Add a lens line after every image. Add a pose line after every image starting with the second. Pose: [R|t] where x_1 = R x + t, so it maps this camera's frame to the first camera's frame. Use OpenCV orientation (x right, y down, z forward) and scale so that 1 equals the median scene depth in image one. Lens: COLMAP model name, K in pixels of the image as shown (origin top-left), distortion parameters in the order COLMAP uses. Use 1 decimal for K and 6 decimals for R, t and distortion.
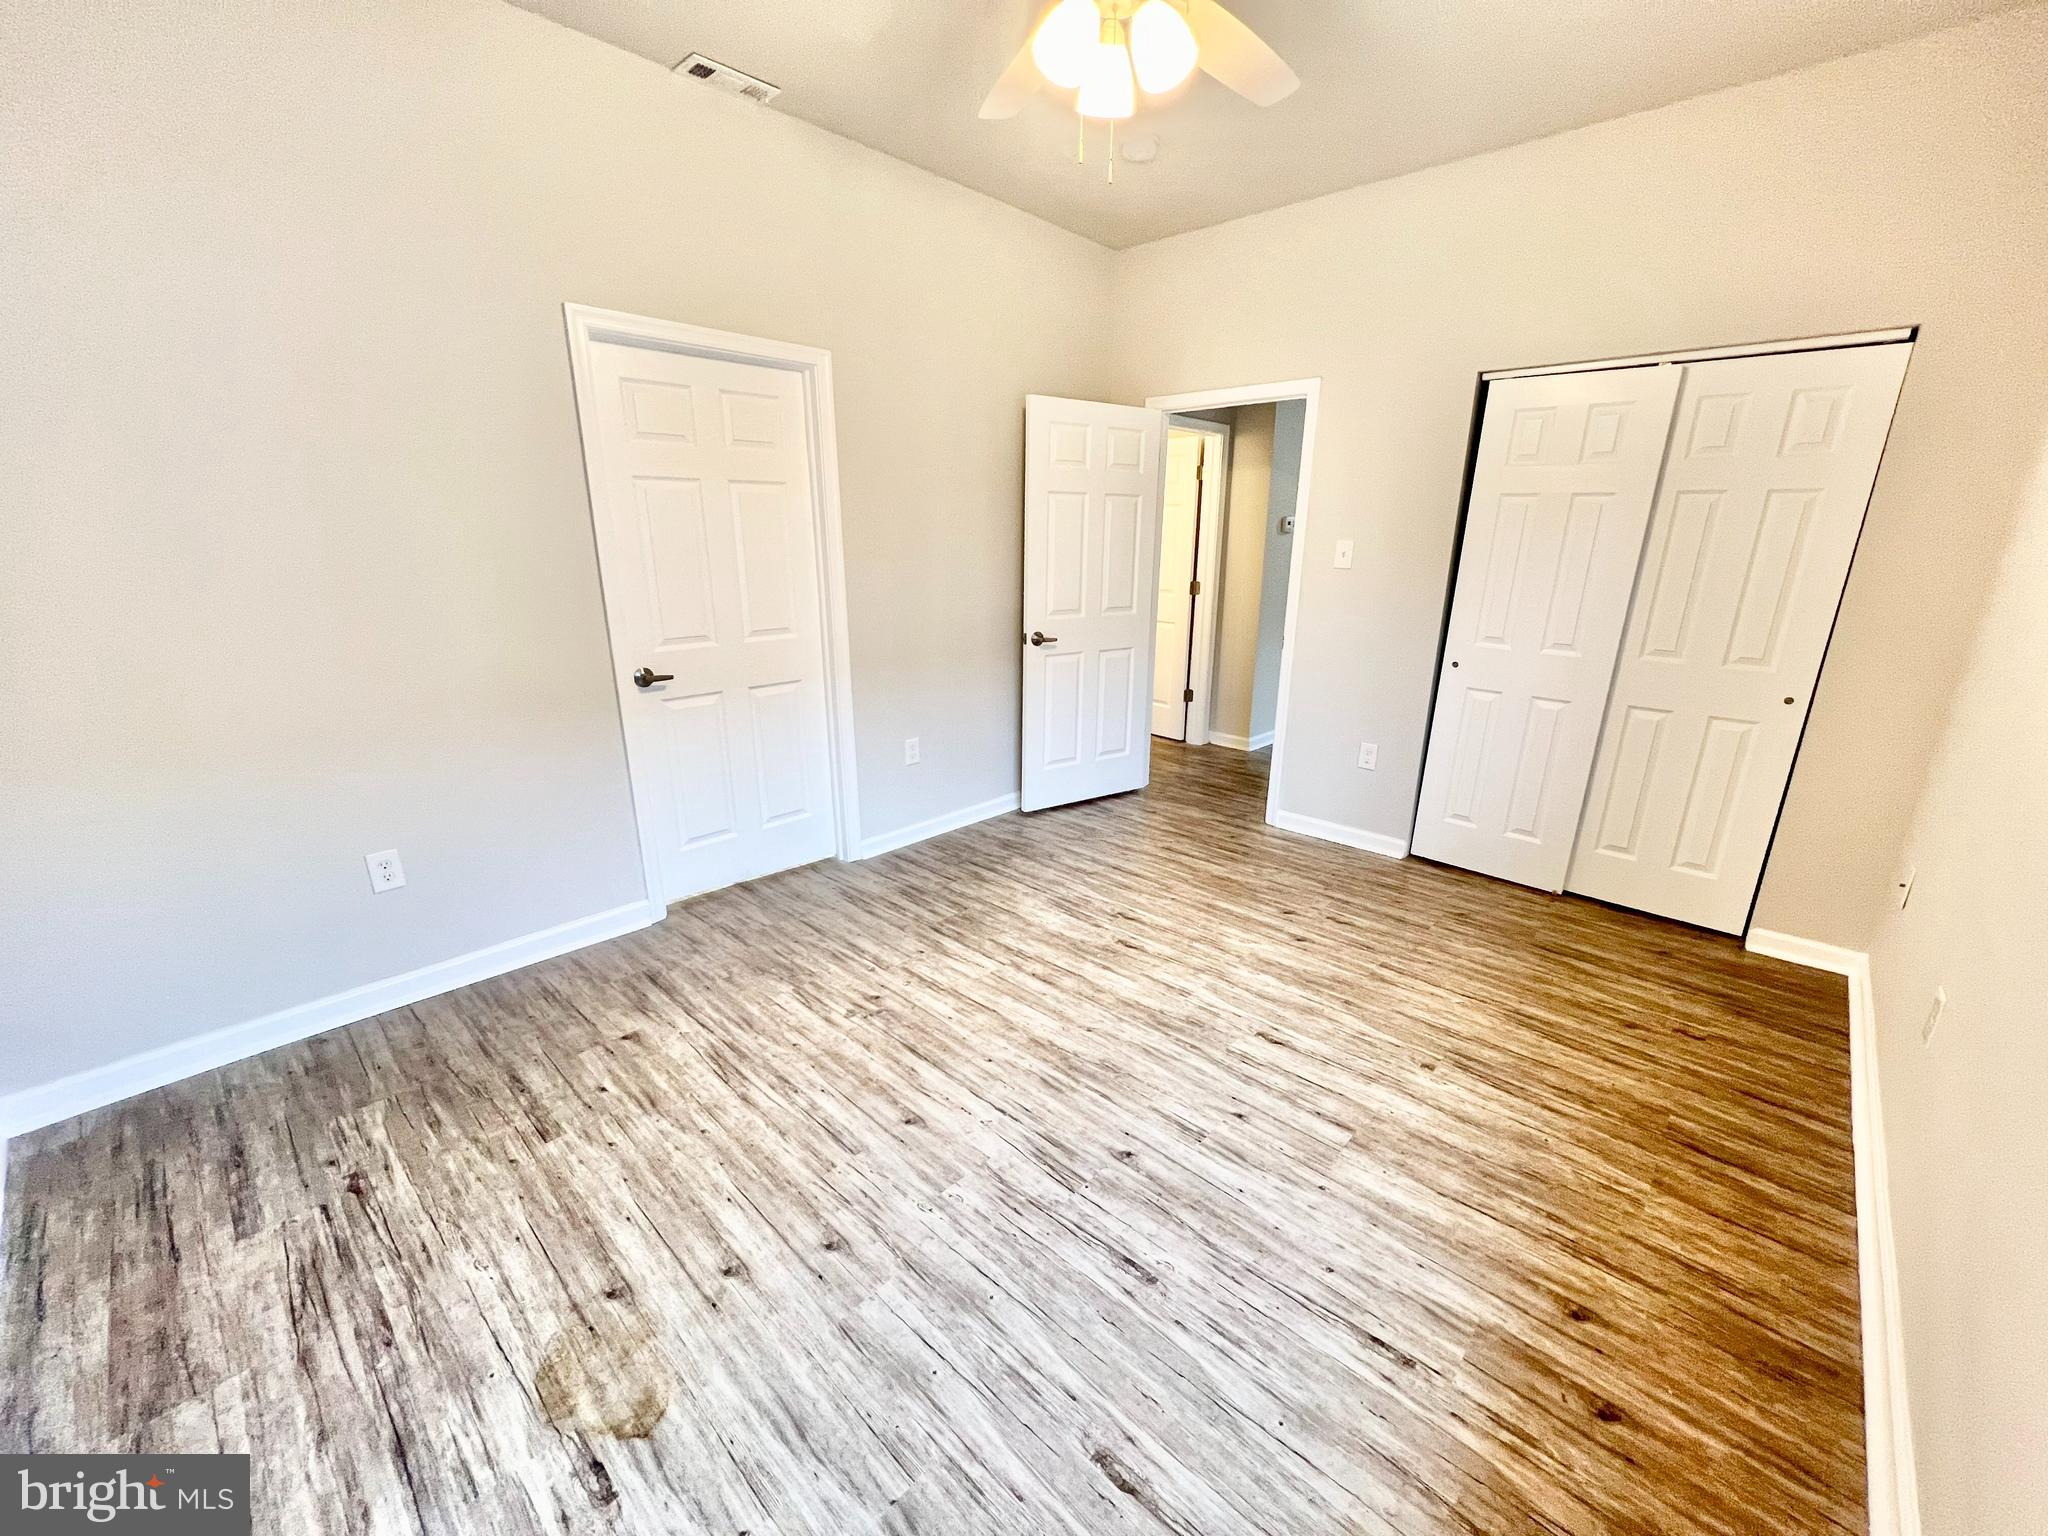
lens RADIAL K [[815.5, 0, 1029.1], [0, 815.5, 769.8], [0, 0, 1]] dist [-0.003026, 0.000706]
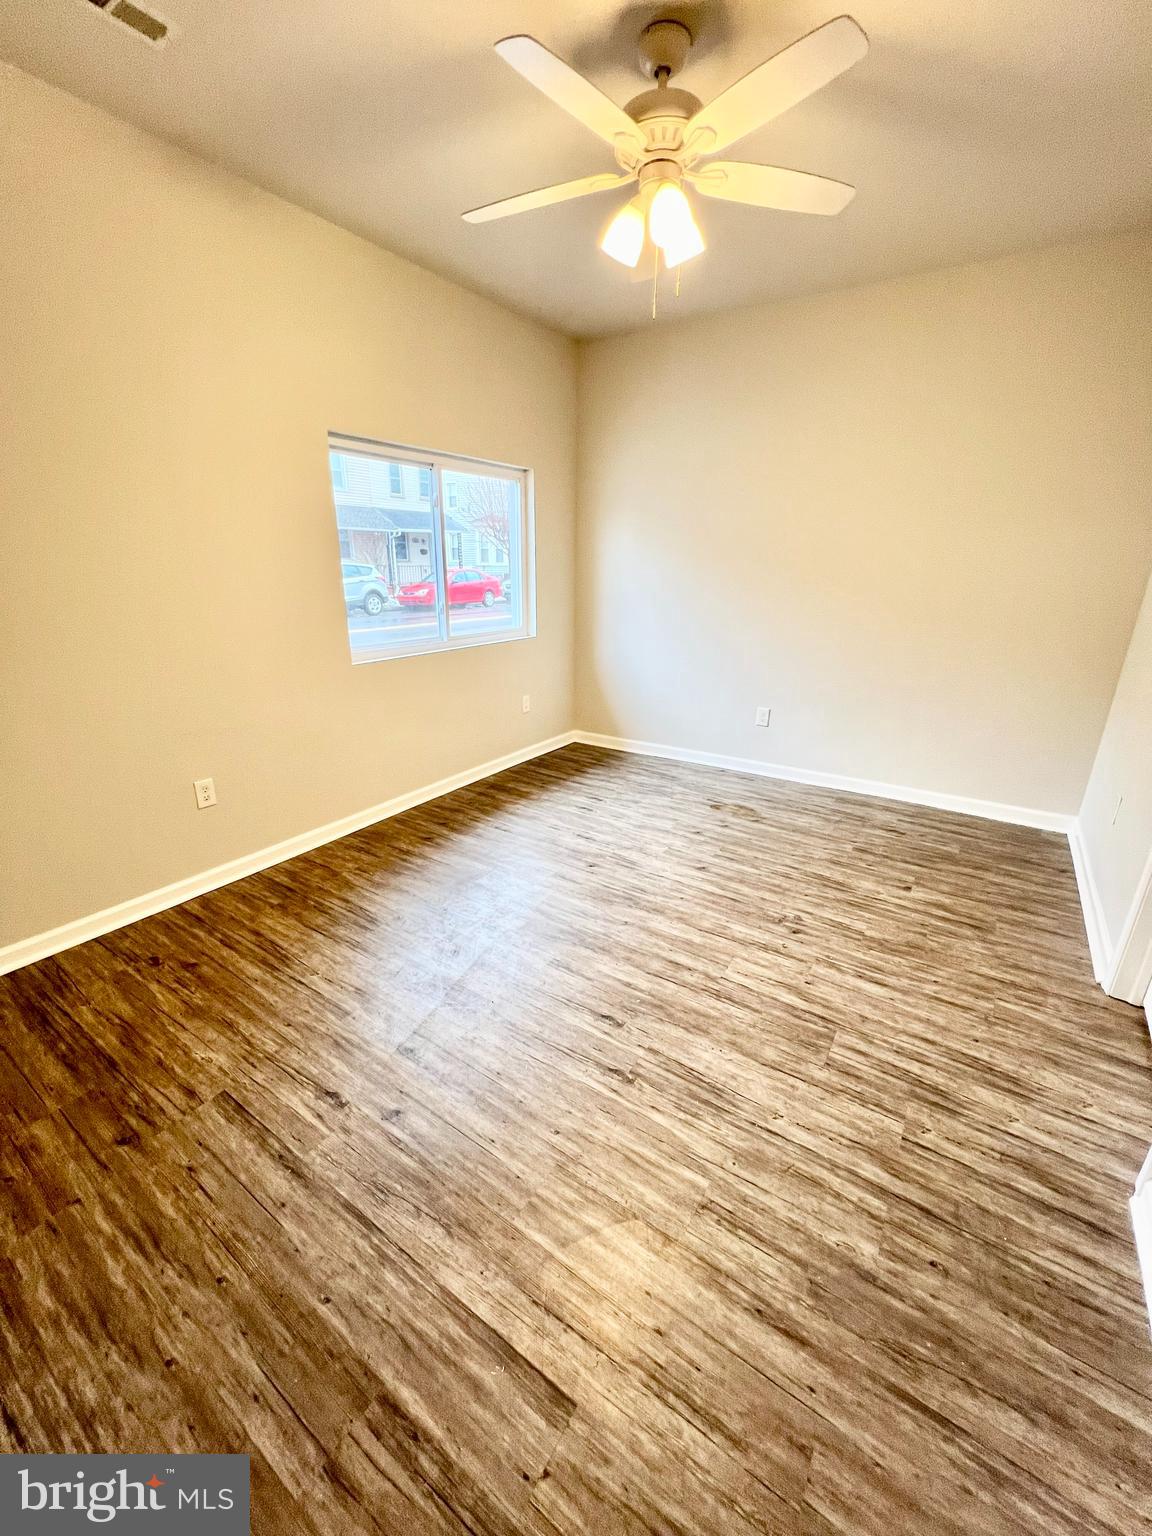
lens RADIAL K [[611.6, 0, 573.1], [0, 611.6, 770.0], [0, 0, 1]] dist [-0.003026, 0.000706]
pose [[-0.988296, 0.032945, -0.148951, 0.336131], [-0.059974, 0.813870, 0.577943, -0.531551], [0.140268, 0.580112, -0.802368, 1.811671]]
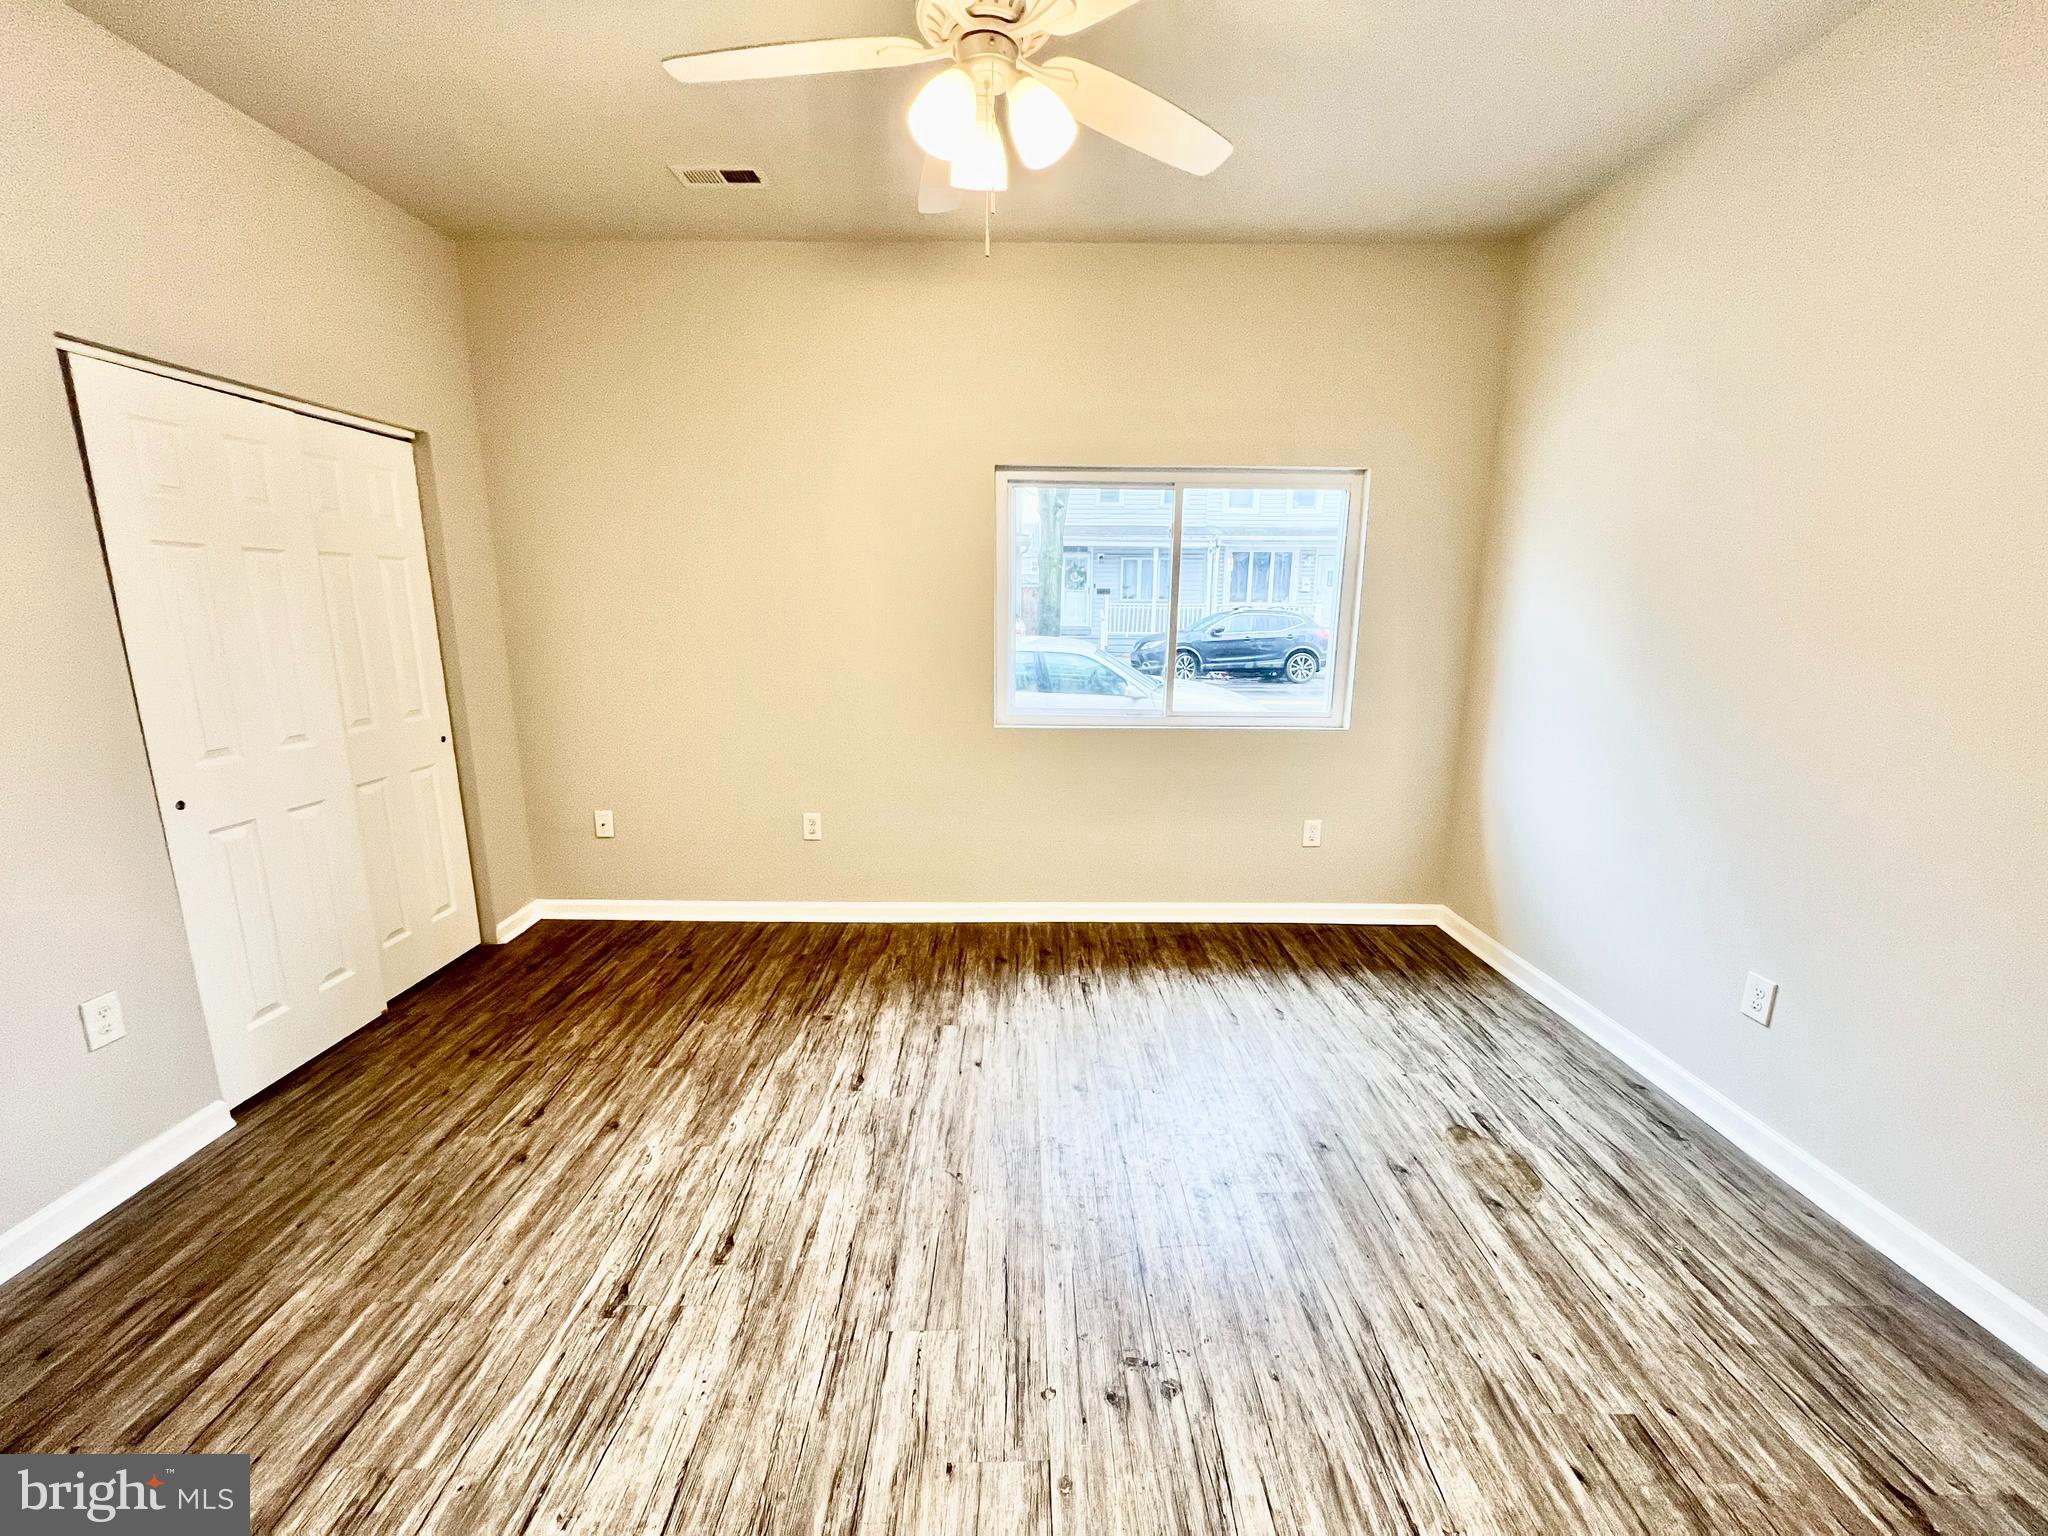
lens RADIAL K [[818.5, 0, 1026.1], [0, 818.5, 767.5], [0, 0, 1]] dist [-0.003393, 0.000867]
pose [[-0.683790, -0.162970, 0.711246, -0.562018], [0.194056, 0.899021, 0.392561, -0.425249], [-0.703401, 0.406451, -0.583116, 1.383268]]
